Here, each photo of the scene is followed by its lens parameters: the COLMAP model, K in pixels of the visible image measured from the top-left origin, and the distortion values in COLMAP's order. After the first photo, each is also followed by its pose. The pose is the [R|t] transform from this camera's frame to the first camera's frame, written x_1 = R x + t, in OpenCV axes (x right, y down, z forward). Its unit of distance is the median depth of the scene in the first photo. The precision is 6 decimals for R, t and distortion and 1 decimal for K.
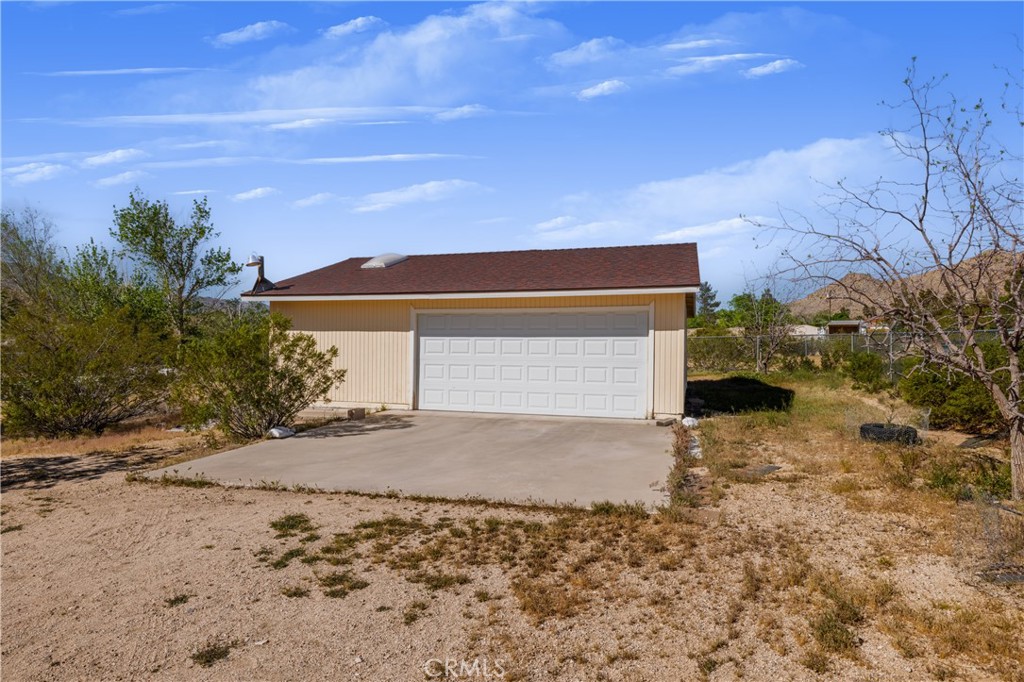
lens RADIAL K [[599.7, 0, 510.8], [0, 599.7, 341.2], [0, 0, 1]] dist [0.003491, 0.000628]
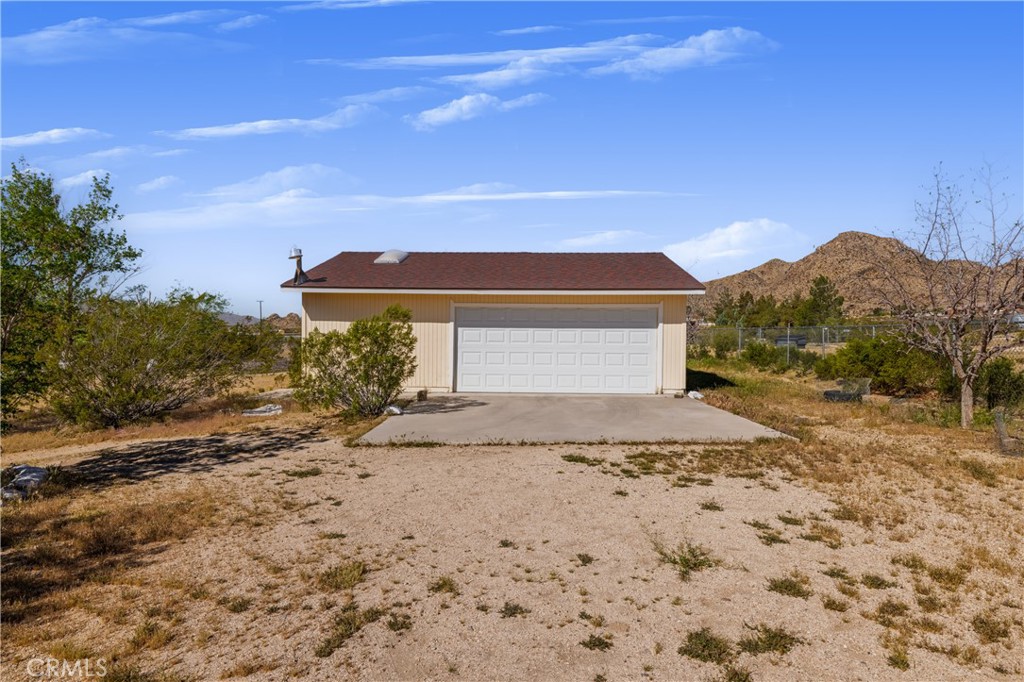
lens RADIAL K [[599.7, 0, 517.0], [0, 599.7, 341.2], [0, 0, 1]] dist [0.003491, 0.000628]
pose [[0.963296, 0.000774, 0.268440, -0.349435], [-0.003308, 0.999954, 0.008989, 0.007777], [-0.268420, -0.009548, 0.963255, -0.117201]]
